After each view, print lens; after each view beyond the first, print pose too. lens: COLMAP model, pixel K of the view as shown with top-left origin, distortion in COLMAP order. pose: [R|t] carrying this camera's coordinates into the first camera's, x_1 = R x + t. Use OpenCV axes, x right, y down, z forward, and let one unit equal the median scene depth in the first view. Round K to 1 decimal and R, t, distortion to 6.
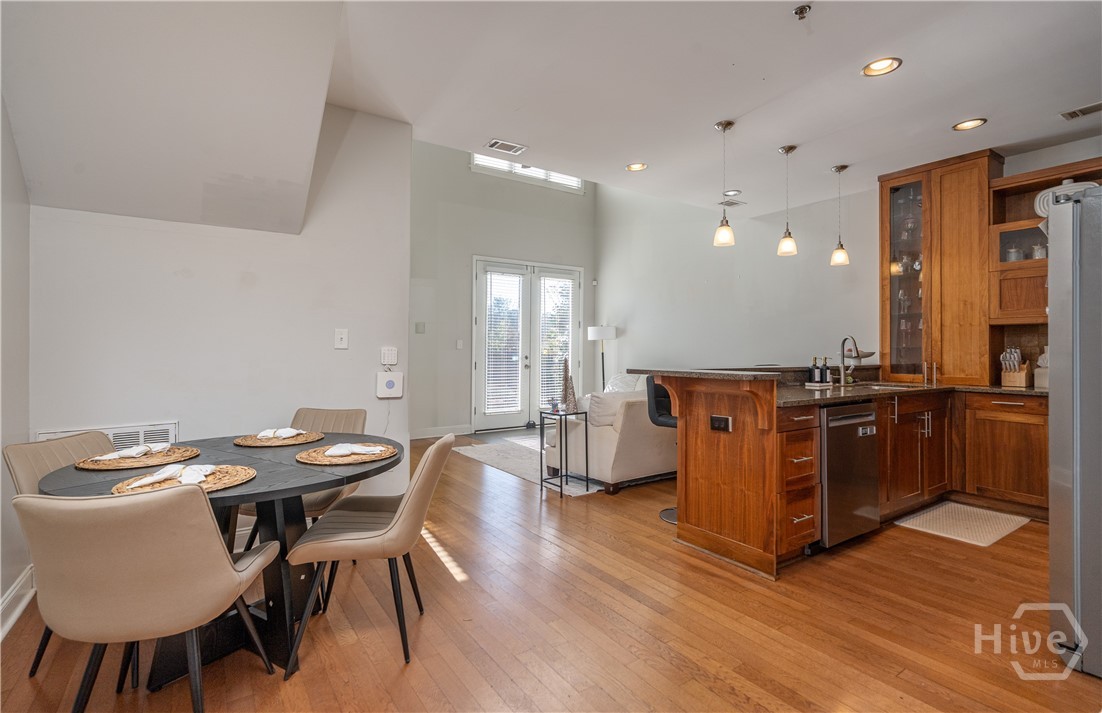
lens RADIAL K [[521.9, 0, 526.0], [0, 521.9, 346.3], [0, 0, 1]] dist [-0.001403, -0.000436]
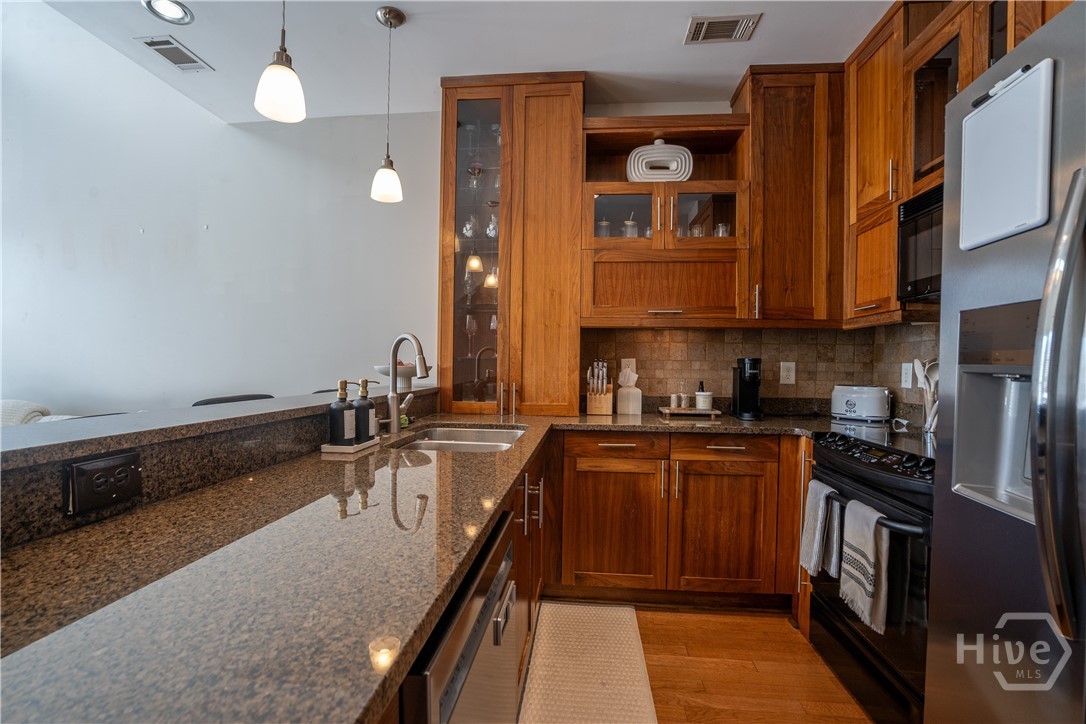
lens RADIAL K [[500.7, 0, 543.0], [0, 500.7, 362.0], [0, 0, 1]] dist [-0.036262, 0.000013]
pose [[0.608958, 0.003847, 0.793193, 0.334380], [-0.016225, 0.999839, 0.007607, 0.000593], [-0.793036, -0.017501, 0.608923, 0.630675]]
